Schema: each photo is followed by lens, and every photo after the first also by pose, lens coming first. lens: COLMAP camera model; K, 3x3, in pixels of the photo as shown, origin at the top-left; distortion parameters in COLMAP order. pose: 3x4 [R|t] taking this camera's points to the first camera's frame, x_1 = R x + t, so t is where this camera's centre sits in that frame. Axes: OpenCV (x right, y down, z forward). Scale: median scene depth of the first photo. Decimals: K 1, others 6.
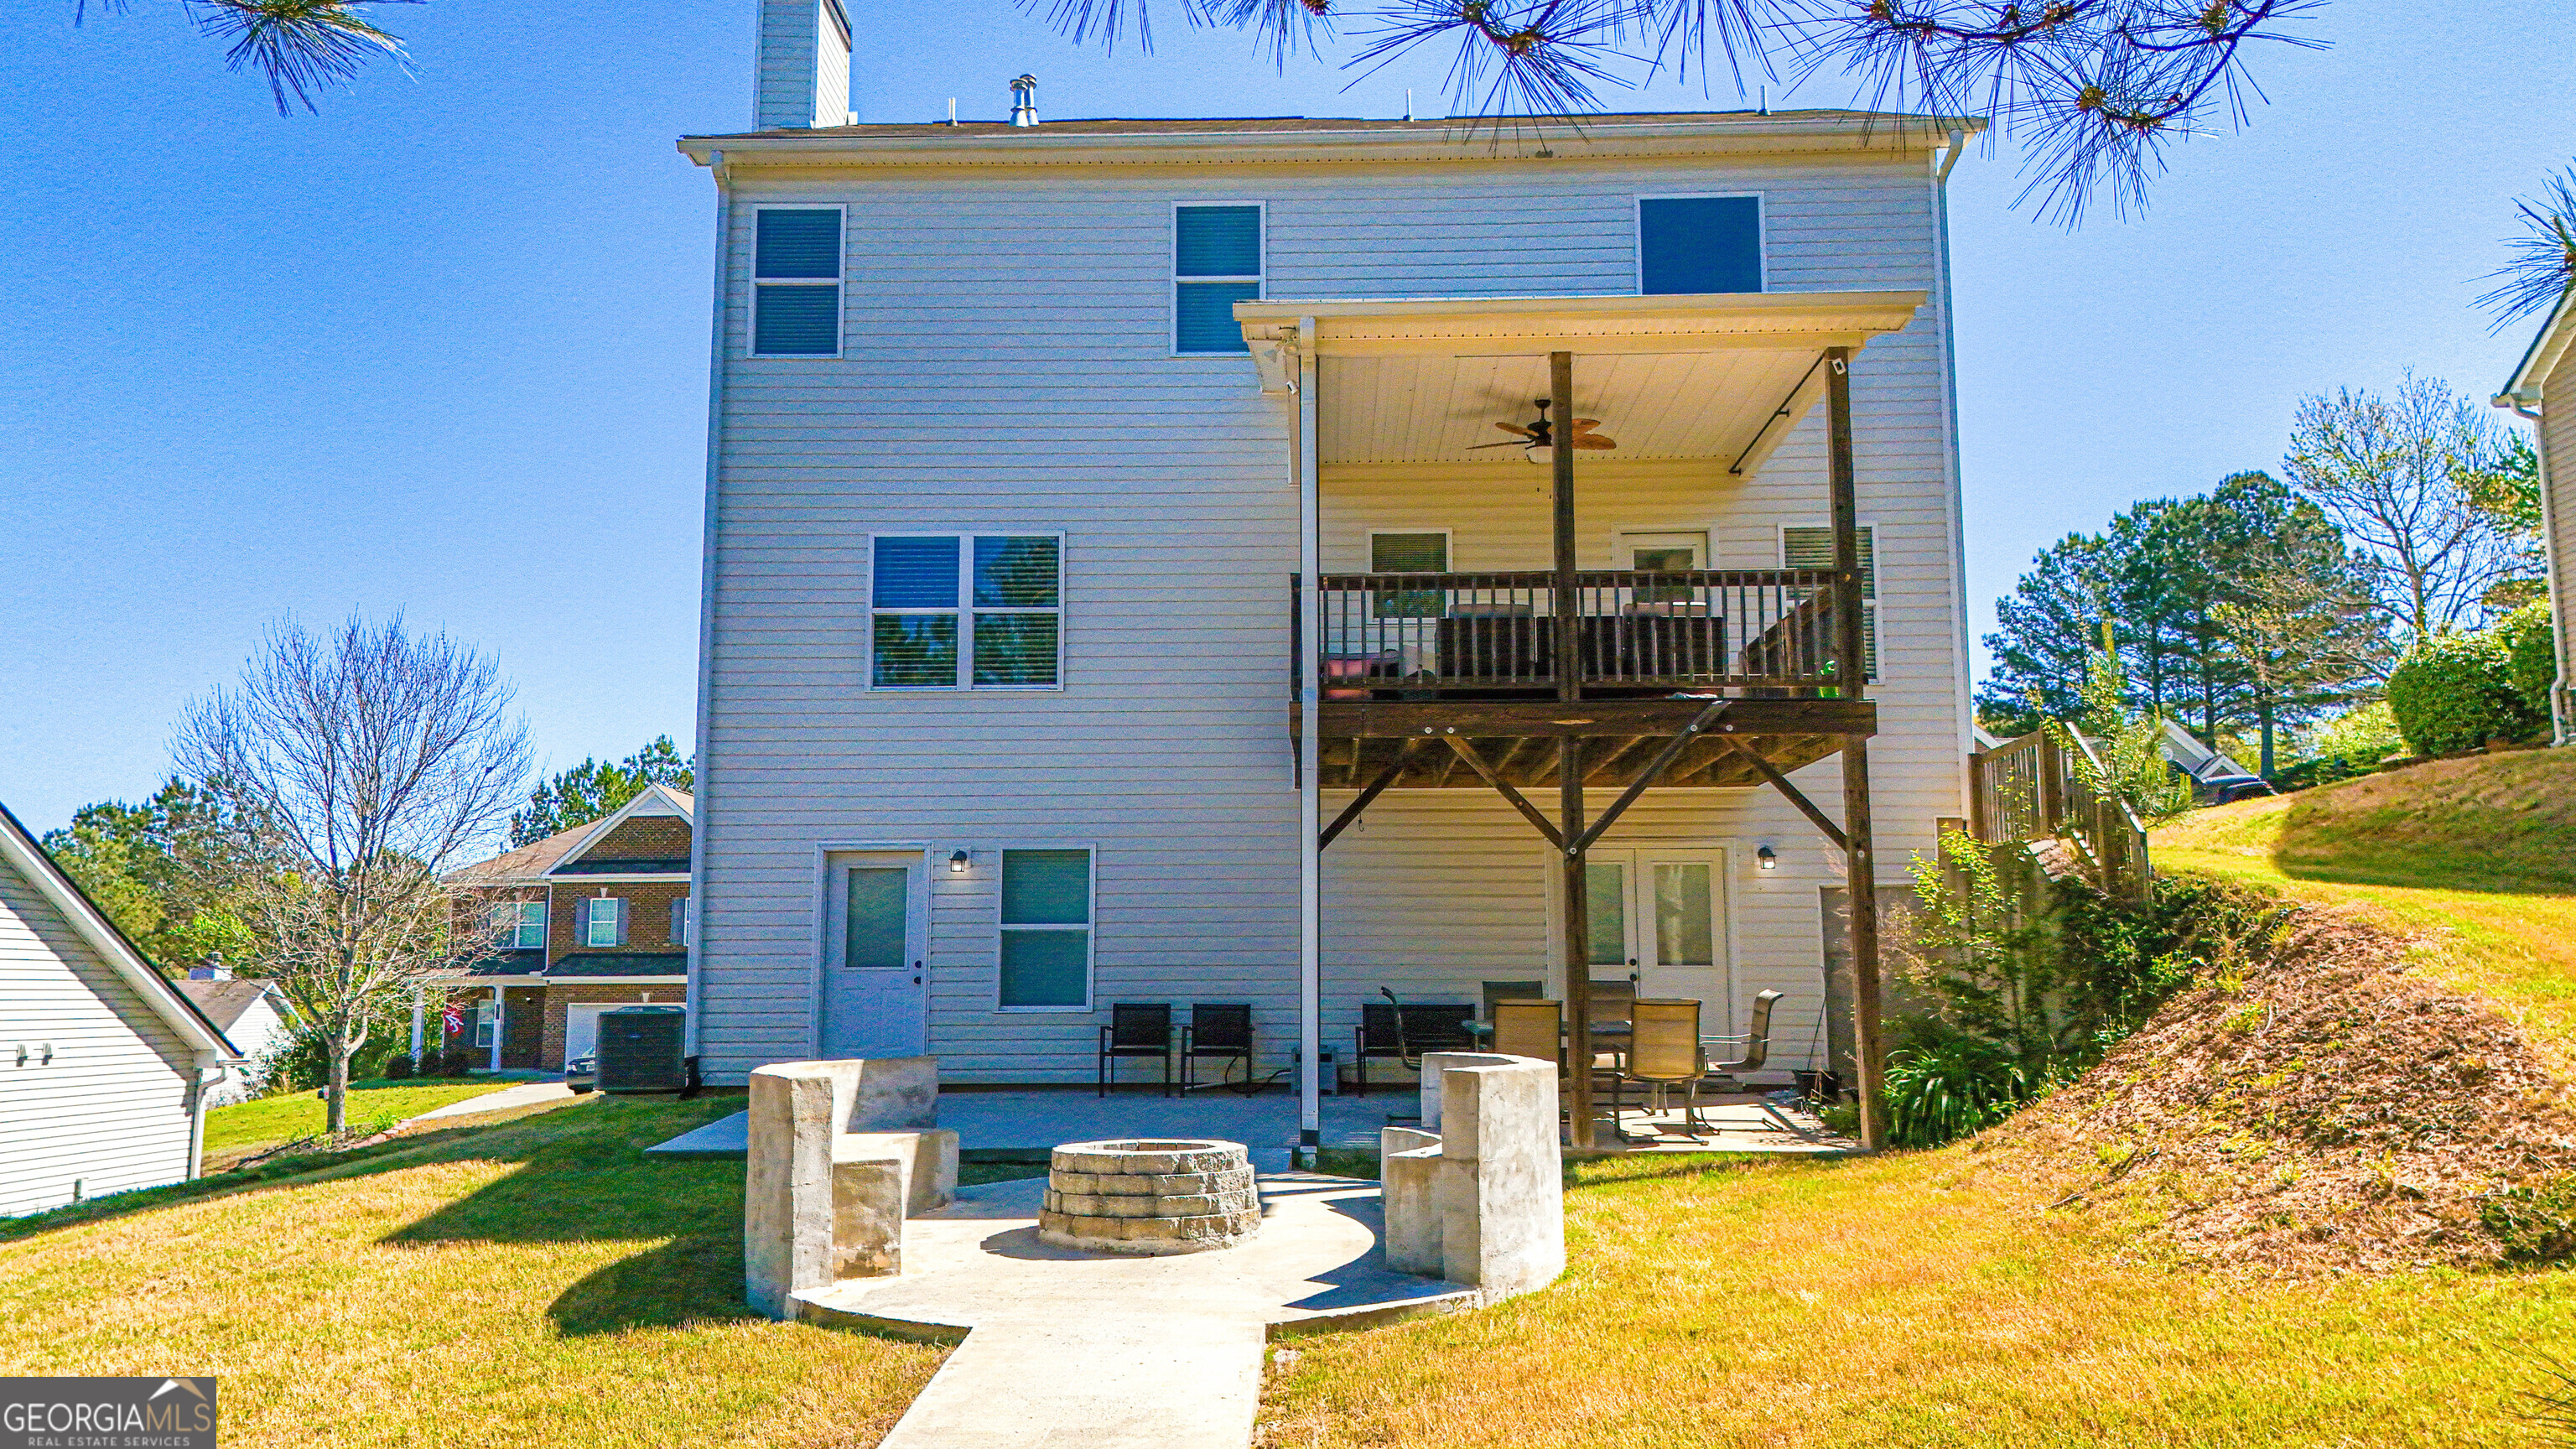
lens RADIAL K [[1892.6, 0, 1288.0], [0, 1892.6, 724.5], [0, 0, 1]] dist [0.074873, -0.077802]
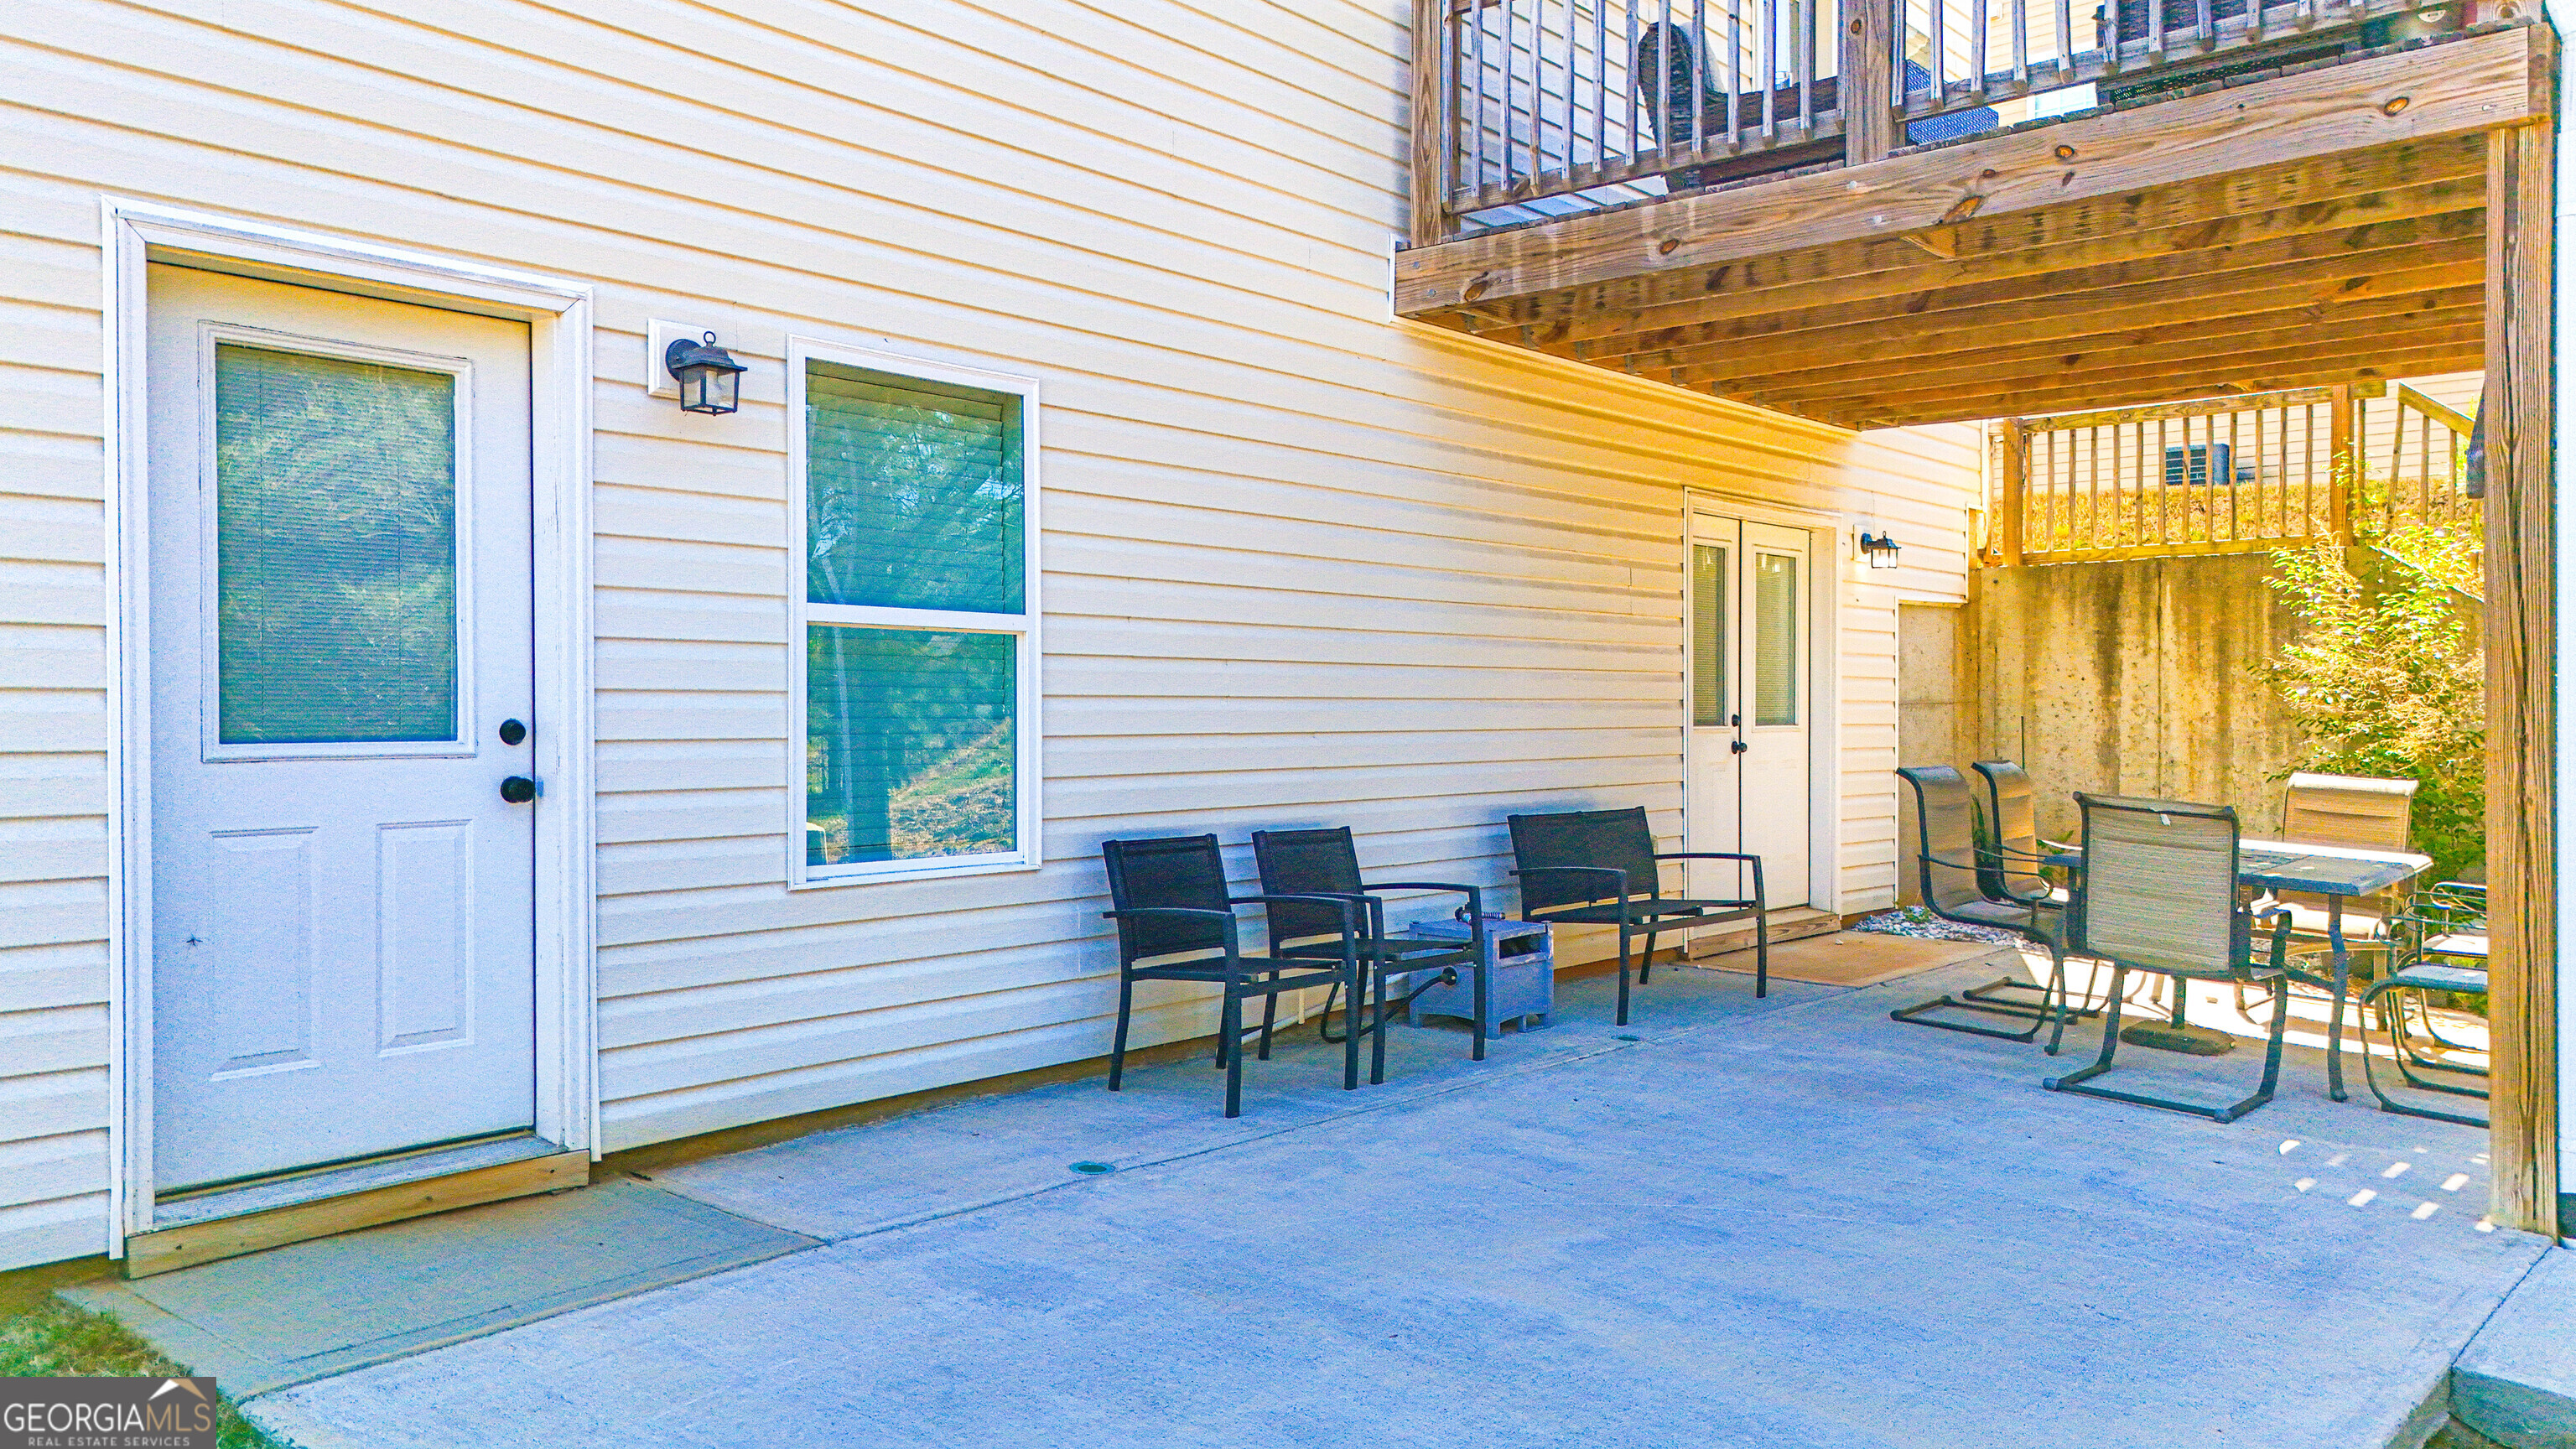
lens RADIAL K [[1892.6, 0, 1288.0], [0, 1892.6, 724.5], [0, 0, 1]] dist [0.074873, -0.077802]
pose [[0.631613, -0.003128, 0.775277, -0.397524], [-0.106698, 0.990126, 0.090921, 0.103538], [-0.767906, -0.140148, 0.625043, 0.871668]]
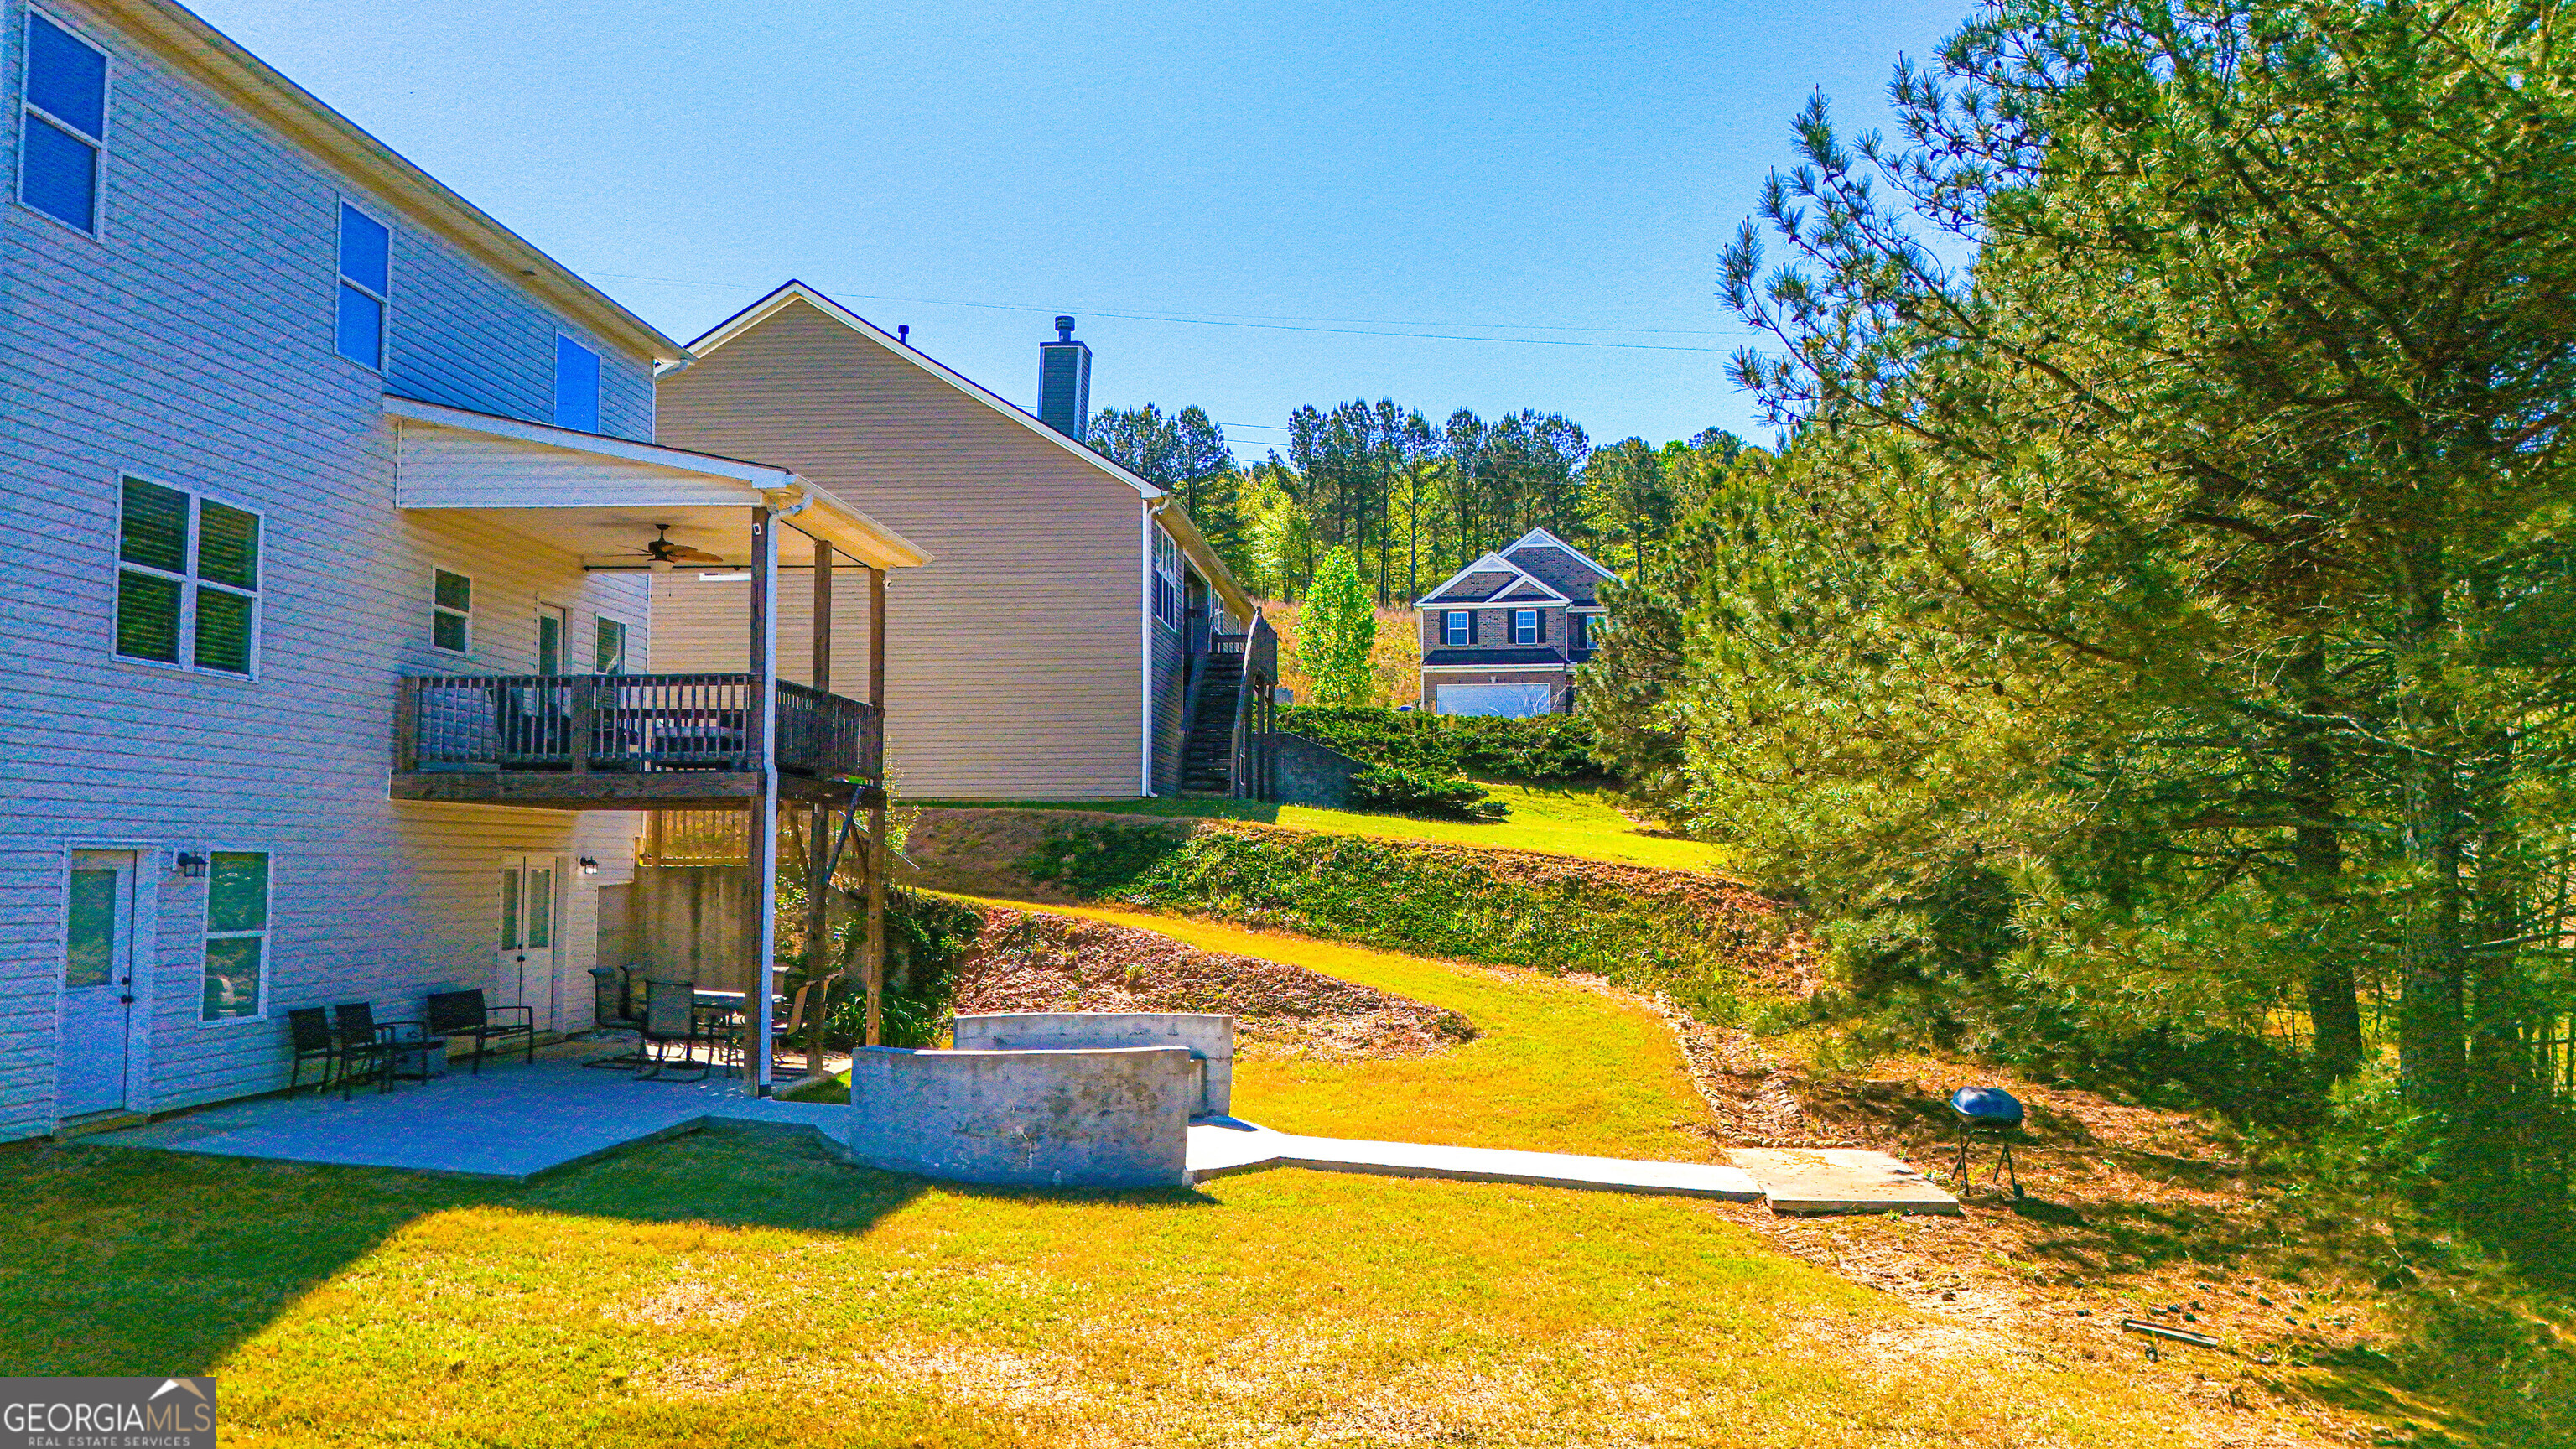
lens RADIAL K [[1892.6, 0, 1288.0], [0, 1892.6, 724.5], [0, 0, 1]] dist [0.074873, -0.077802]
pose [[0.050506, 0.078678, 0.995620, -1.238723], [-0.136293, 0.988109, -0.071170, 0.000616], [-0.989380, -0.132102, 0.060629, 0.512596]]
